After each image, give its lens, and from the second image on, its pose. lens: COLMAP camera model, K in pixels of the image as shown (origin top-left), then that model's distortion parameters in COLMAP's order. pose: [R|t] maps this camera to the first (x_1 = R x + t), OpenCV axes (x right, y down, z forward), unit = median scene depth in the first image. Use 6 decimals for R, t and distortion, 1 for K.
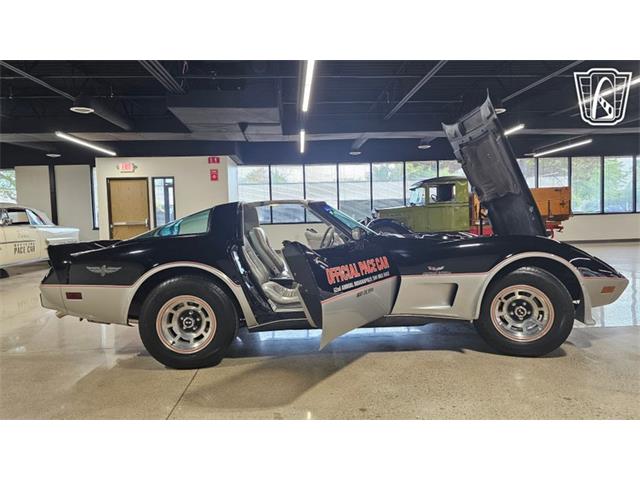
lens RADIAL K [[427.5, 0, 324.4], [0, 427.5, 237.9], [0, 0, 1]] dist [0.050944, -0.040992]
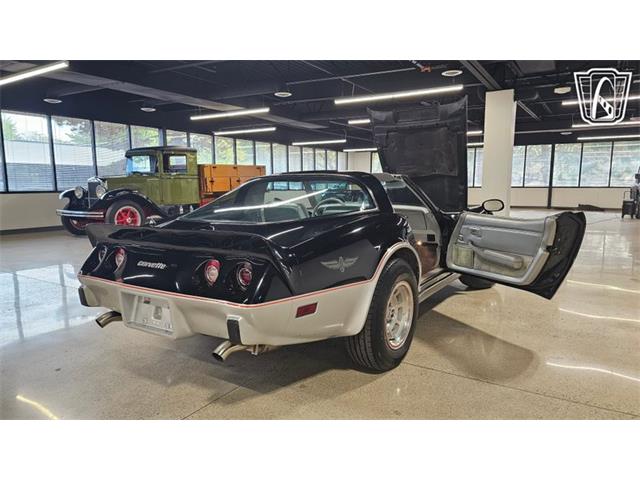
lens RADIAL K [[427.5, 0, 321.0], [0, 427.5, 239.6], [0, 0, 1]] dist [0.050944, -0.040992]
pose [[0.588191, -0.077449, 0.805005, -1.003193], [0.022324, 0.996579, 0.079569, -0.018977], [-0.808414, -0.028831, 0.587908, 0.575717]]
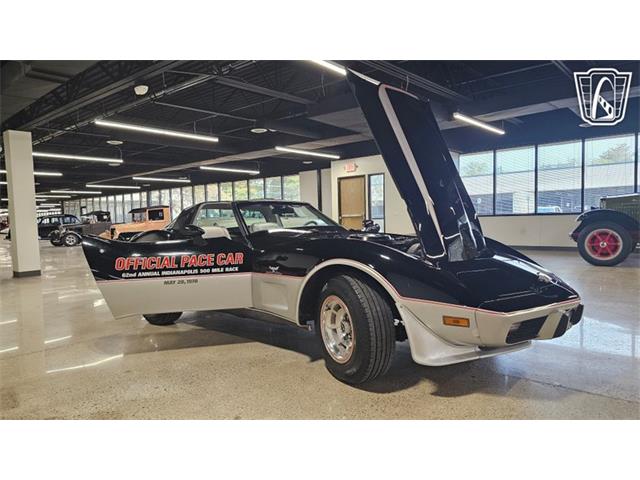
lens RADIAL K [[427.5, 0, 320.0], [0, 427.5, 236.1], [0, 0, 1]] dist [0.050944, -0.040992]
pose [[0.721542, 0.037816, -0.691337, 0.967369], [-0.023537, 0.999270, 0.030094, -0.034580], [0.691970, -0.005442, 0.721906, 0.340737]]
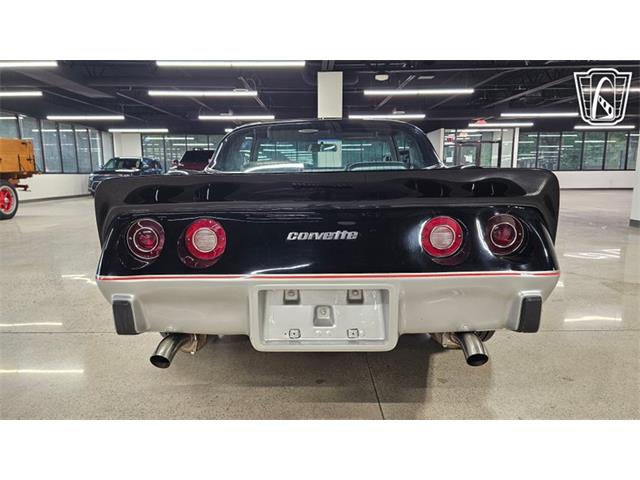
lens RADIAL K [[427.5, 0, 310.9], [0, 427.5, 240.5], [0, 0, 1]] dist [0.050944, -0.040992]
pose [[0.081457, -0.127174, 0.988530, -1.010344], [0.049905, 0.991102, 0.123393, 0.021549], [-0.995427, 0.039281, 0.087079, 1.133502]]
